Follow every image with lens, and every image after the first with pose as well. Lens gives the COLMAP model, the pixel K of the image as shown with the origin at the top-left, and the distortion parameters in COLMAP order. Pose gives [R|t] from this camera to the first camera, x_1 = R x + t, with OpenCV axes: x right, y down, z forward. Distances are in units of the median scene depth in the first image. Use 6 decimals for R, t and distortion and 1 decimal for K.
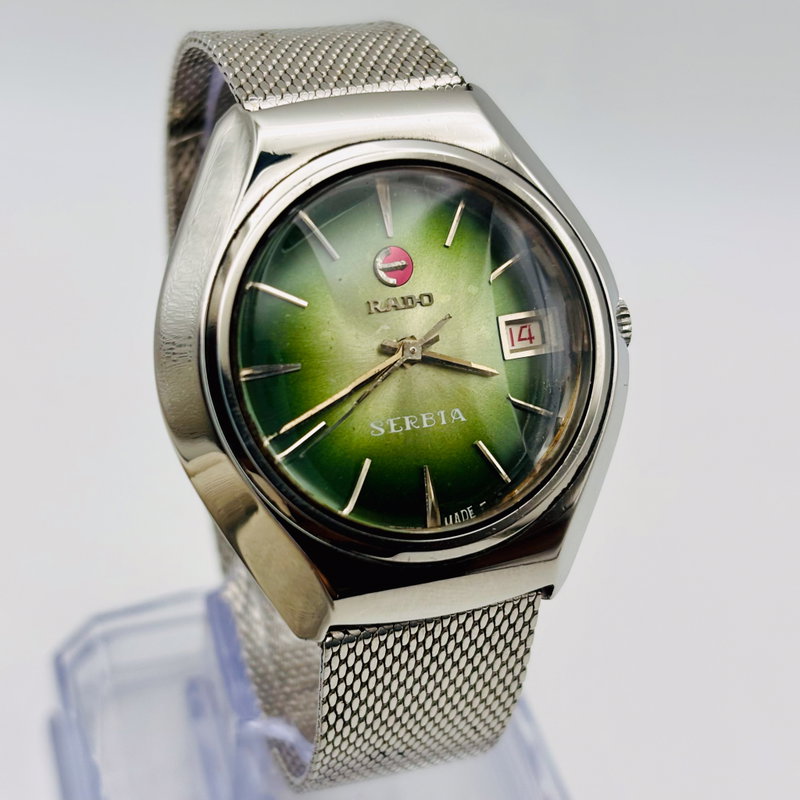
lens RADIAL K [[1868.6, 0, 398.0], [0, 1868.6, 293.3], [0, 0, 1]] dist [0.223706, -0.644463]
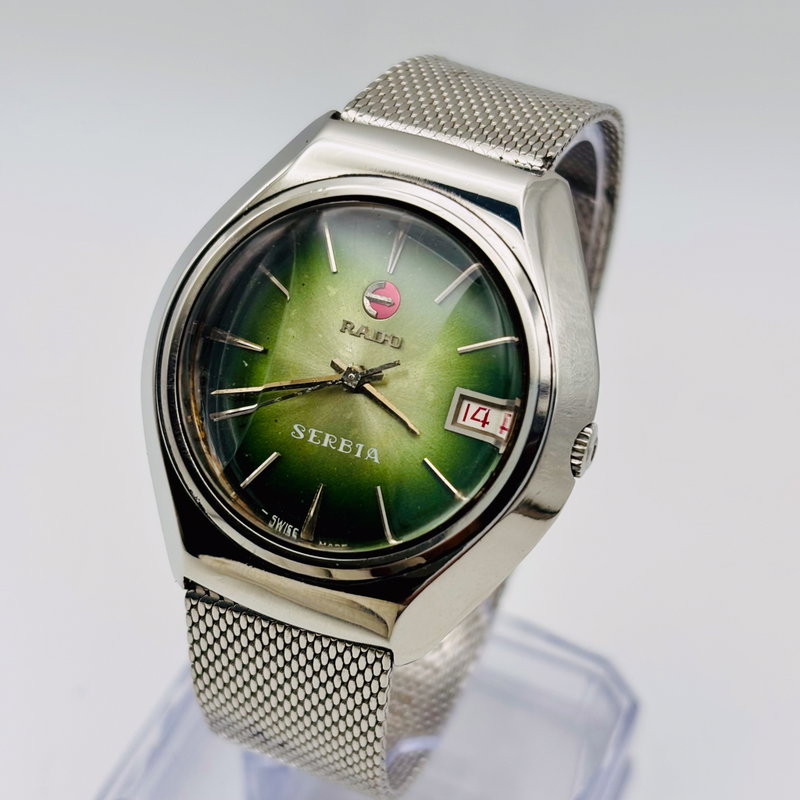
lens RADIAL K [[1868.6, 0, 398.0], [0, 1868.6, 293.3], [0, 0, 1]] dist [0.223706, -0.644463]
pose [[0.758269, 0.364880, -0.540270, 0.567875], [-0.382066, 0.920195, 0.085239, -0.110373], [0.528256, 0.141785, 0.837164, 0.127152]]
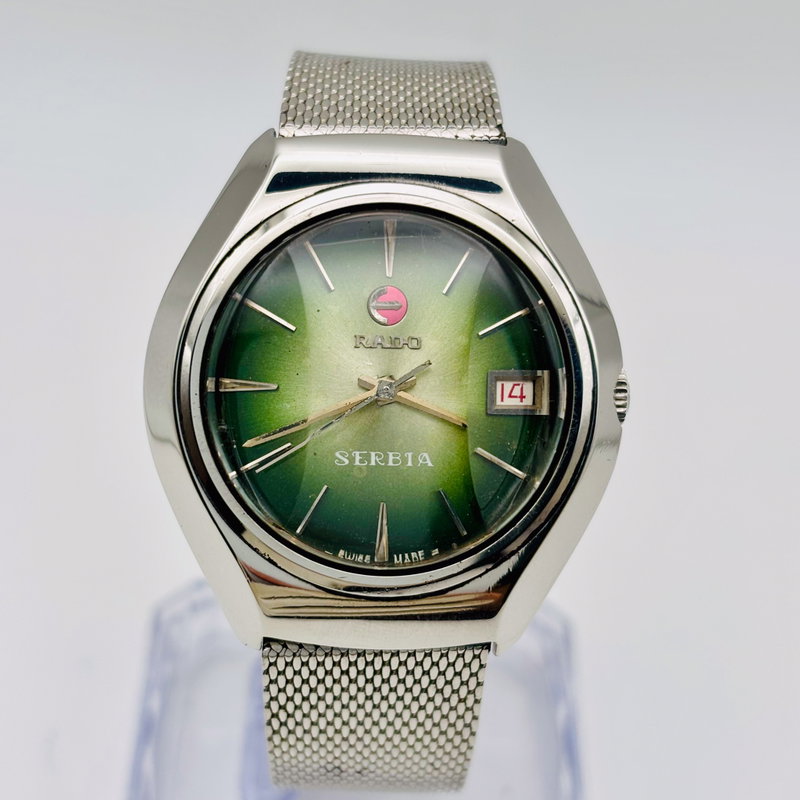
lens RADIAL K [[1868.6, 0, 398.0], [0, 1868.6, 293.3], [0, 0, 1]] dist [0.223706, -0.644463]
pose [[0.950568, 0.156891, -0.267967, 0.276471], [-0.153072, 0.987587, 0.035223, -0.057921], [0.270167, 0.007536, 0.962784, 0.012721]]
